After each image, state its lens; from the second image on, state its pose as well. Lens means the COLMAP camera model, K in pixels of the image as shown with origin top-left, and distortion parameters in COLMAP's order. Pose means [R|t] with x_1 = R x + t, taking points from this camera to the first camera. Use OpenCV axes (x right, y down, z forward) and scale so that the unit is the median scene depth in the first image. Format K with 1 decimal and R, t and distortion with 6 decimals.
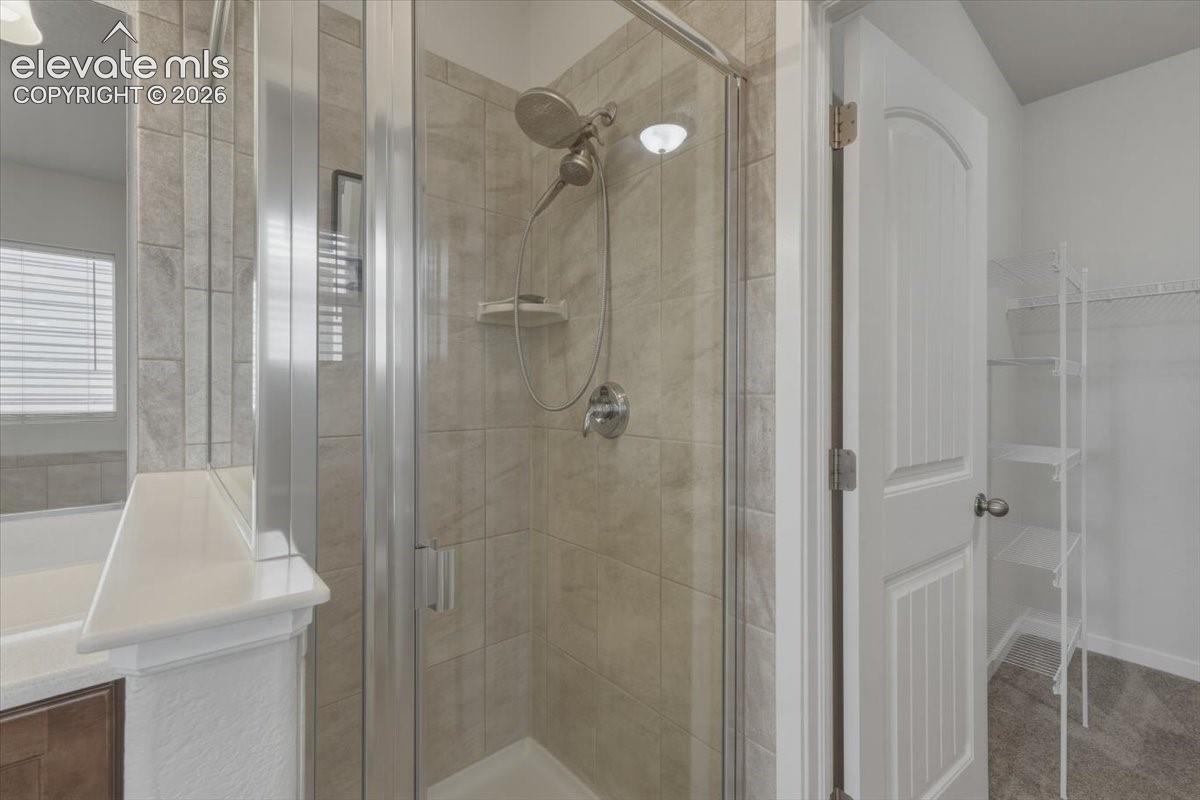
lens RADIAL K [[506.5, 0, 596.0], [0, 506.5, 395.7], [0, 0, 1]] dist [0.009641, -0.002280]
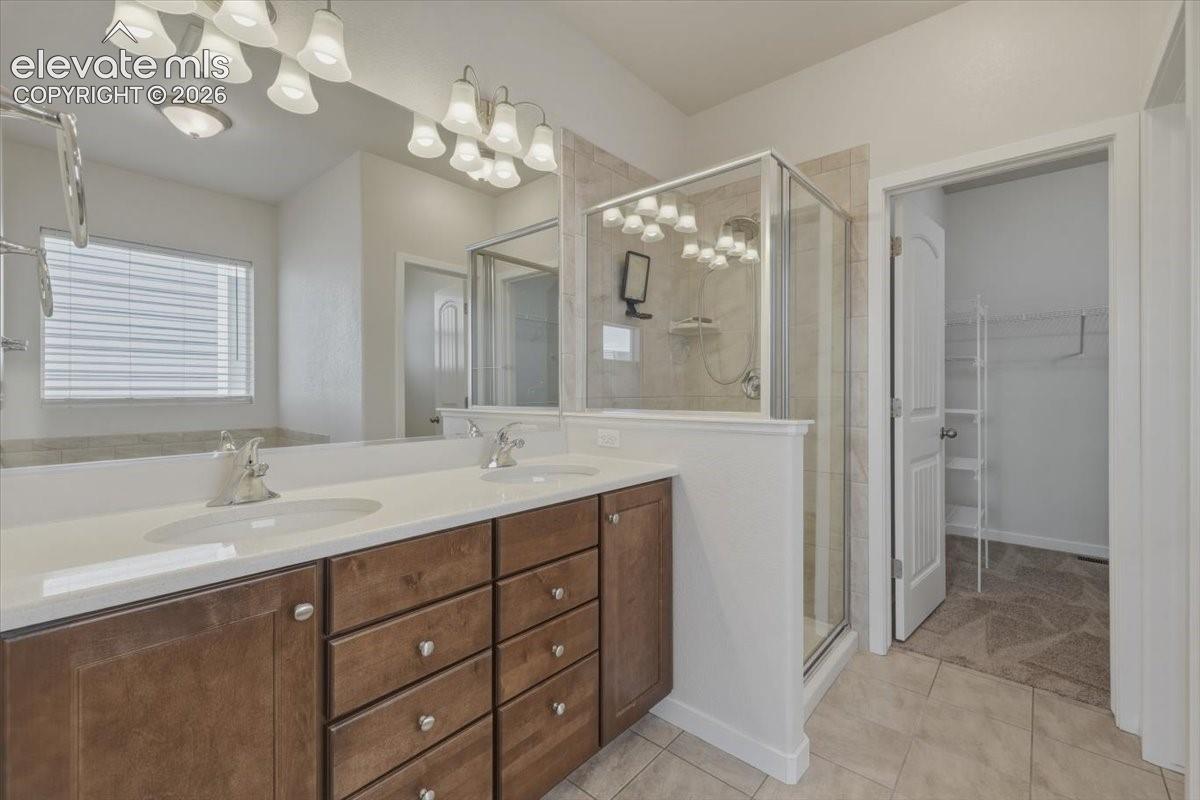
lens RADIAL K [[506.5, 0, 598.5], [0, 506.5, 391.4], [0, 0, 1]] dist [0.009641, -0.002280]
pose [[0.990342, 0.000364, 0.138644, -0.810842], [-0.000378, 1.000000, 0.000068, 0.058727], [-0.138644, -0.000120, 0.990342, -0.732237]]
